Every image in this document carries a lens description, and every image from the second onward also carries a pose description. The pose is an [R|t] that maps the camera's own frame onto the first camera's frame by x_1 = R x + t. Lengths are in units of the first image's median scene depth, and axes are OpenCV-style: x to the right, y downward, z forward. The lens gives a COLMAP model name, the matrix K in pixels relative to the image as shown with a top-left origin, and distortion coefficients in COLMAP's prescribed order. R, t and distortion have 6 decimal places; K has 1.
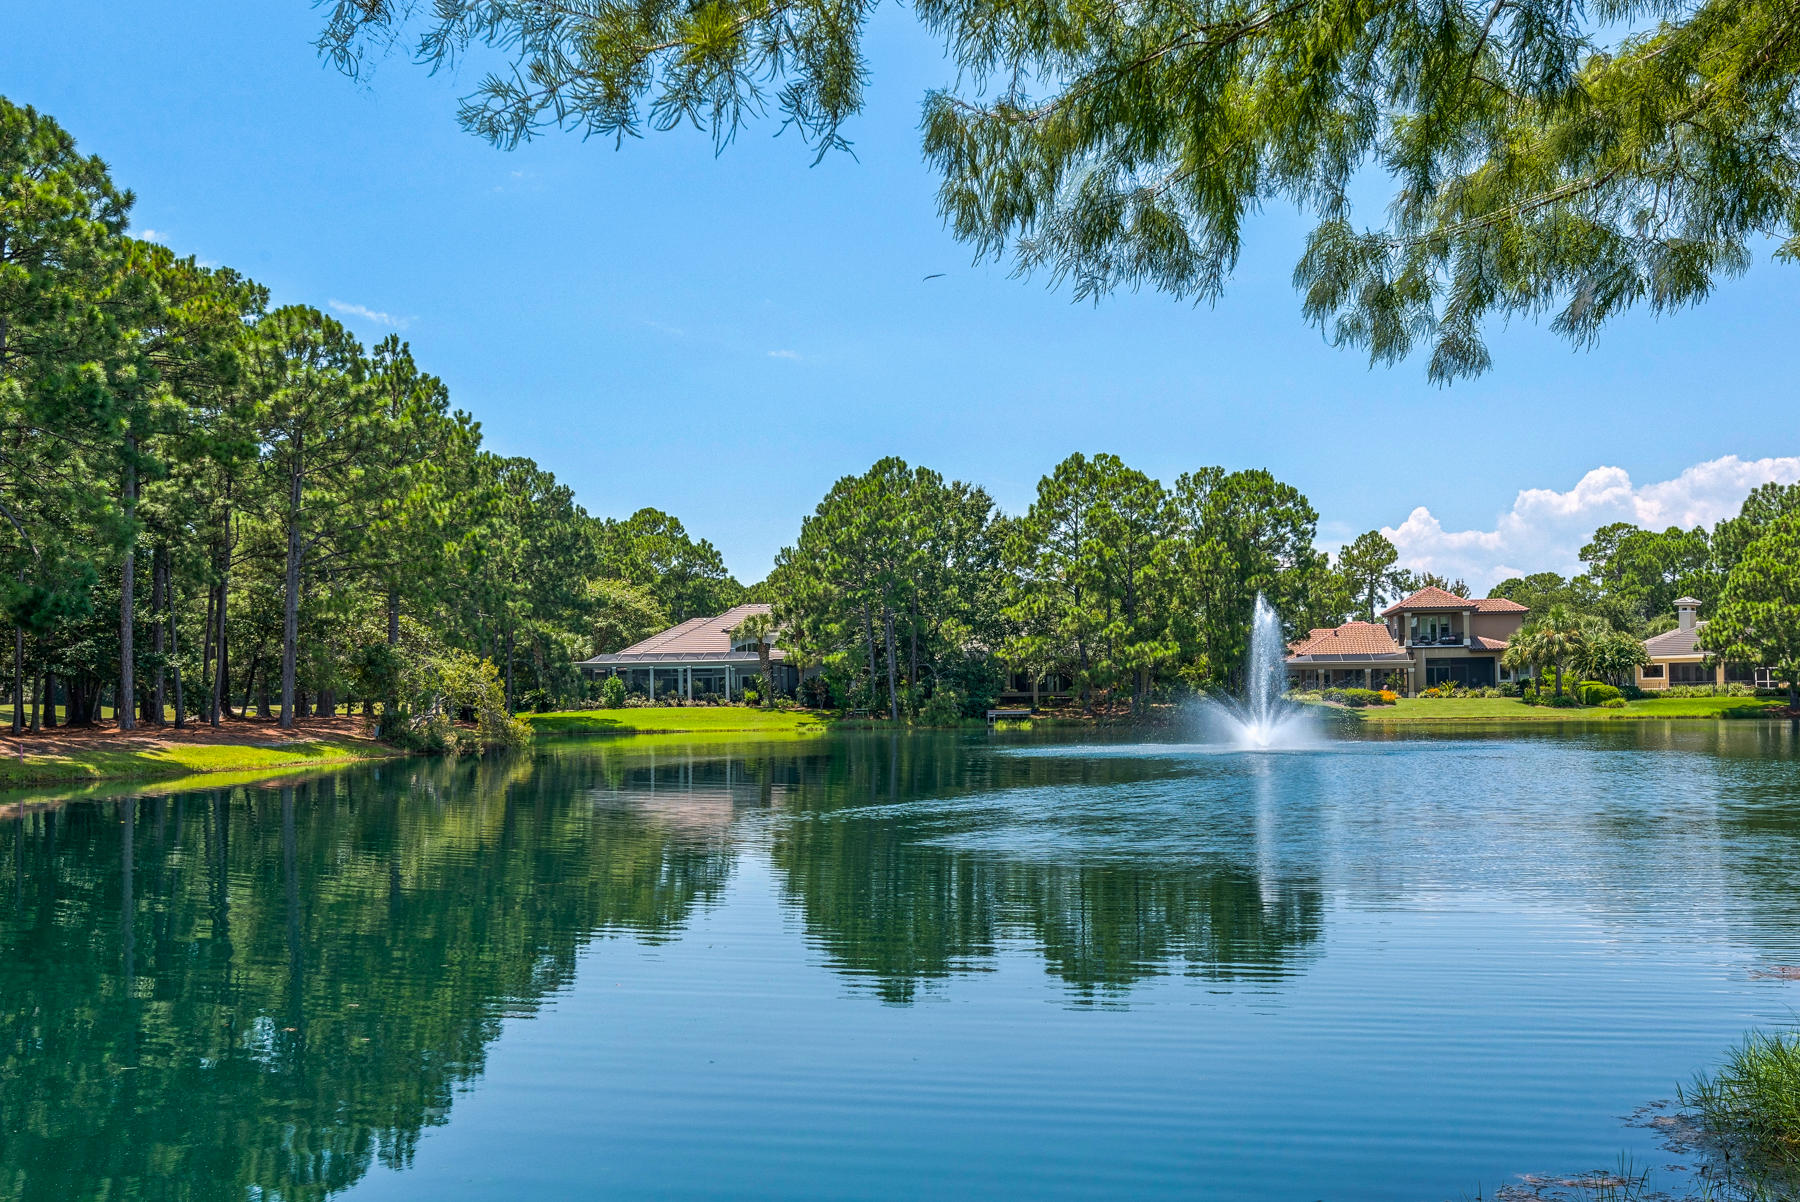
lens RADIAL K [[1642.7, 0, 910.8], [0, 1642.7, 659.9], [0, 0, 1]] dist [0.024448, 0.000000]
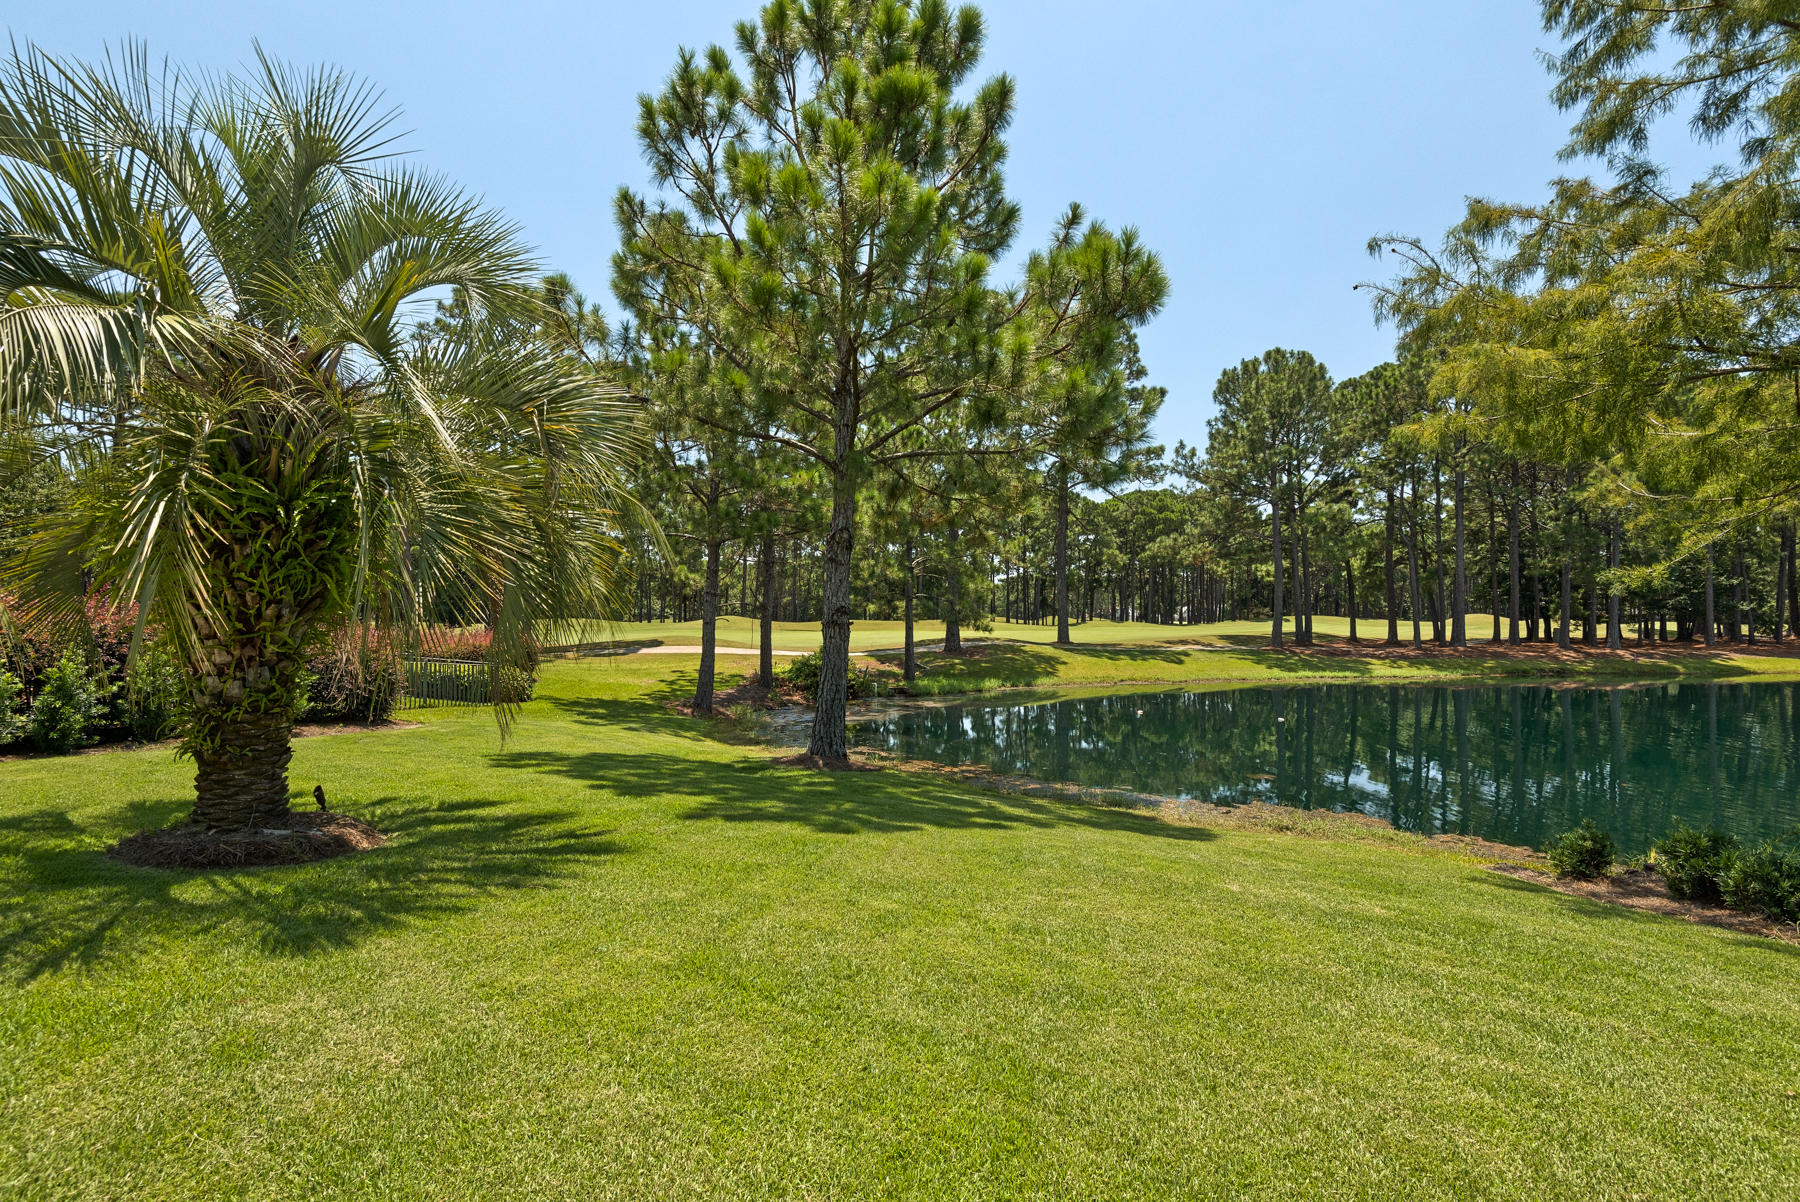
lens RADIAL K [[791.1, 0, 873.5], [0, 791.1, 604.6], [0, 0, 1]] dist [-0.019858, -0.001257]
pose [[0.274554, -0.011081, -0.961508, 0.098461], [0.020504, 0.999774, -0.005667, -0.019153], [0.961353, -0.018159, 0.274719, -0.128013]]
